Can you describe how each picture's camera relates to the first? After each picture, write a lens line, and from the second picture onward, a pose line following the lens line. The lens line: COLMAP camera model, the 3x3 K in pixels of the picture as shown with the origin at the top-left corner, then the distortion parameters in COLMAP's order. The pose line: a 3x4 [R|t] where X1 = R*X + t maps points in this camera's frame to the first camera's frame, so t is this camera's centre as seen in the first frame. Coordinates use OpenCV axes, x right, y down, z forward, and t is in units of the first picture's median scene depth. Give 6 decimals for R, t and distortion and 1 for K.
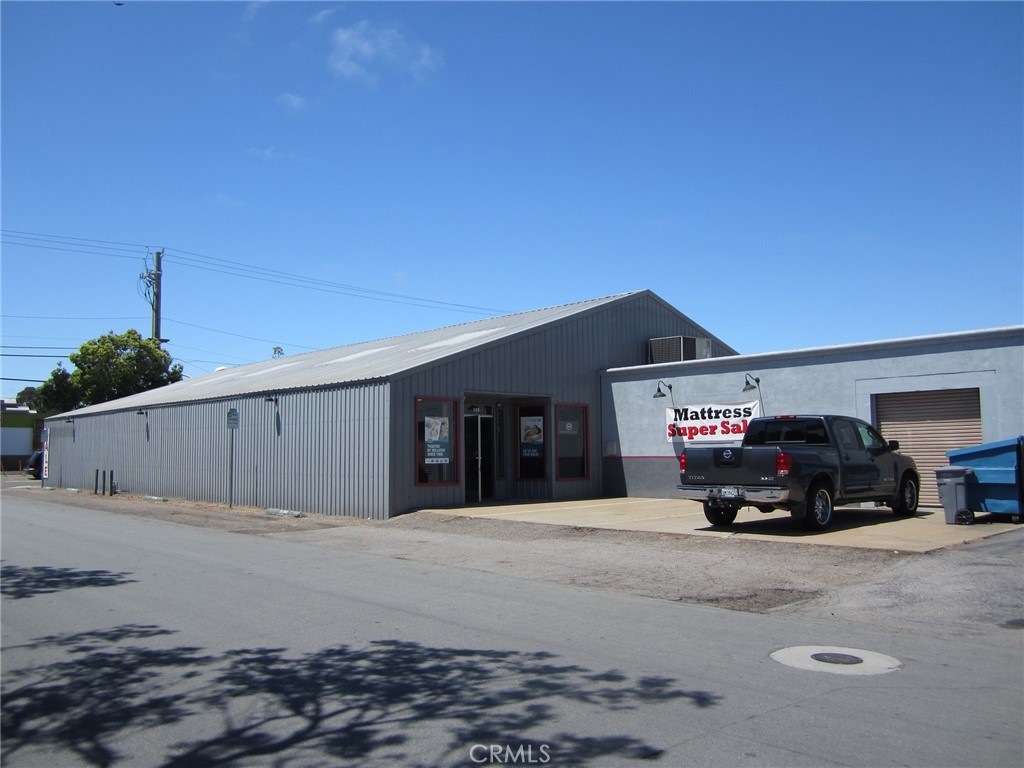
lens RADIAL K [[826.7, 0, 512.0], [0, 826.7, 384.0], [0, 0, 1]] dist [-0.037032, 0.001478]
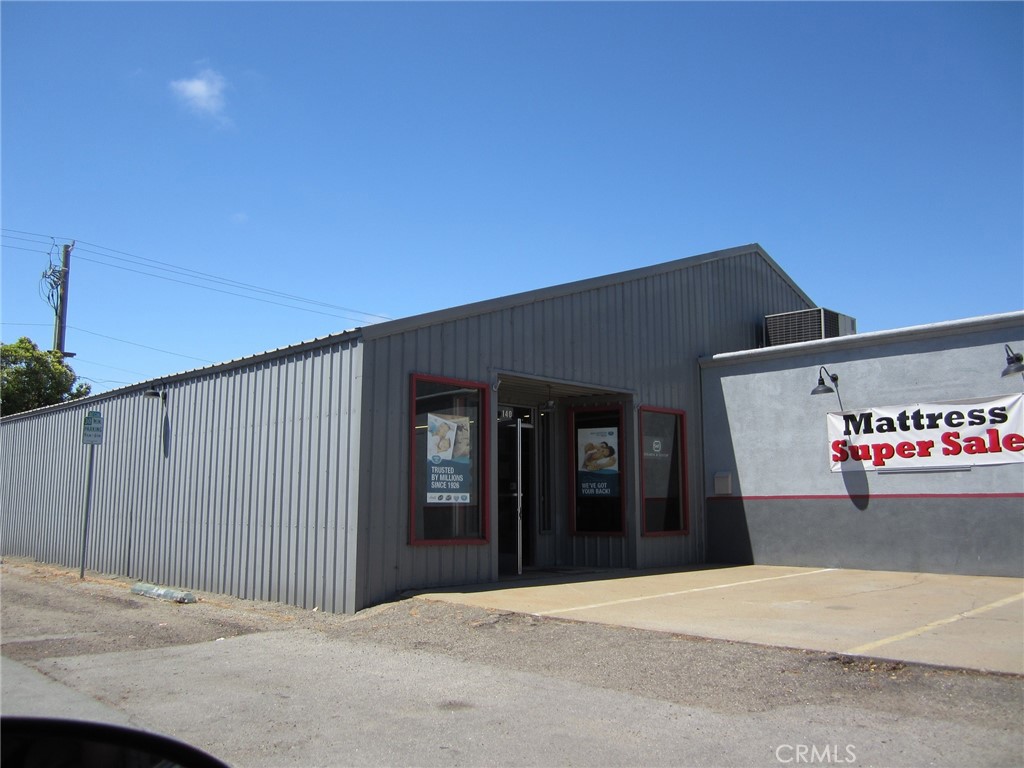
lens RADIAL K [[826.7, 0, 512.0], [0, 826.7, 384.0], [0, 0, 1]] dist [-0.037032, 0.001478]
pose [[0.998768, 0.014796, 0.047357, -0.070428], [-0.011735, 0.997864, -0.064269, 0.049709], [-0.048207, 0.063634, 0.996808, 0.431163]]
